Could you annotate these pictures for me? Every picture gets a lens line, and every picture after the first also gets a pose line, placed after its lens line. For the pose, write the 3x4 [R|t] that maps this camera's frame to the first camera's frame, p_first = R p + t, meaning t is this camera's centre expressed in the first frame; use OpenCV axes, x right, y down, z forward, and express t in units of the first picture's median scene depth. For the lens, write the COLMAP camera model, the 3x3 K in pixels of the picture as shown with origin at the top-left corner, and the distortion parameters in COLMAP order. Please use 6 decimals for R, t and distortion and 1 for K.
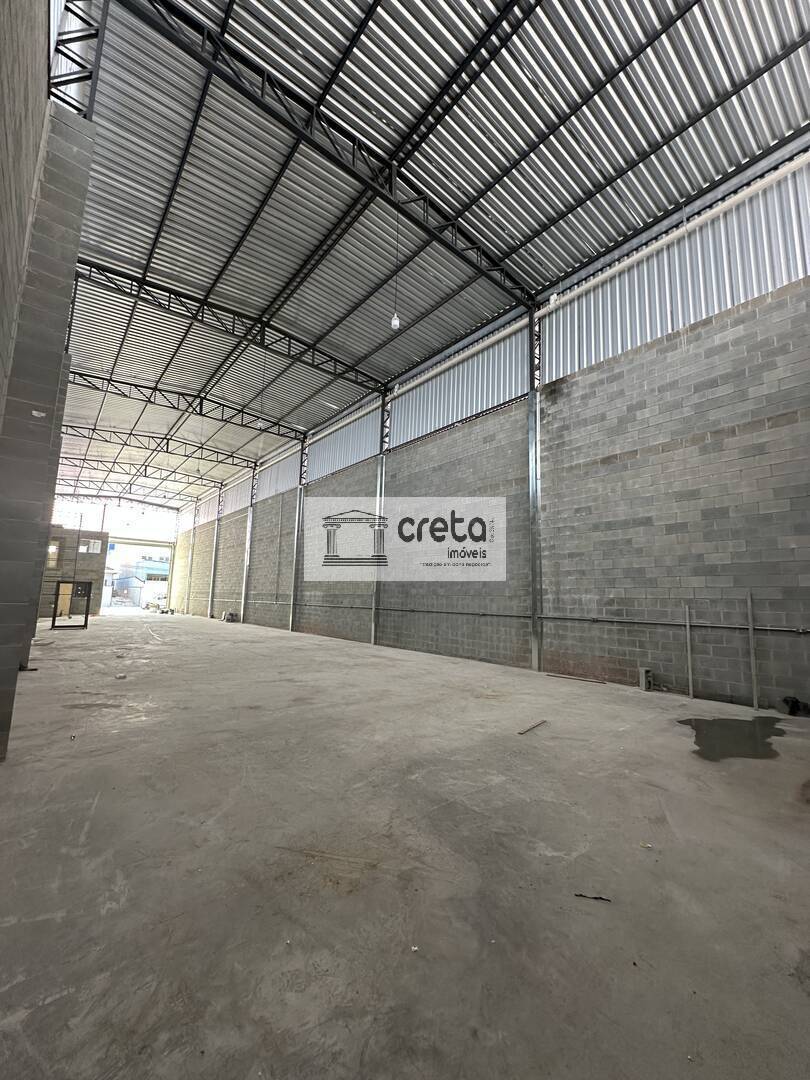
lens RADIAL K [[430.7, 0, 406.1], [0, 430.7, 546.4], [0, 0, 1]] dist [-0.007452, 0.000711]
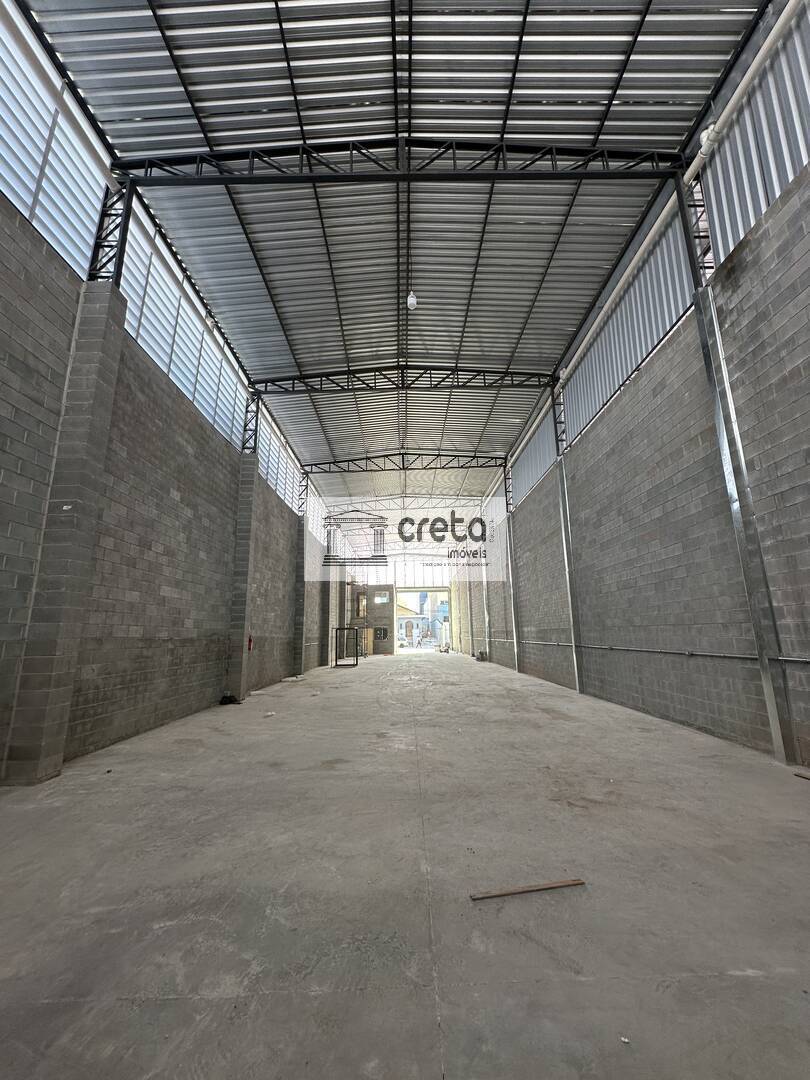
lens RADIAL K [[430.7, 0, 420.6], [0, 430.7, 544.8], [0, 0, 1]] dist [-0.007452, 0.000711]
pose [[0.767495, -0.164254, -0.619654, 0.322256], [0.112883, 0.986141, -0.121585, 0.034948], [0.631037, 0.023368, 0.775400, 0.286532]]
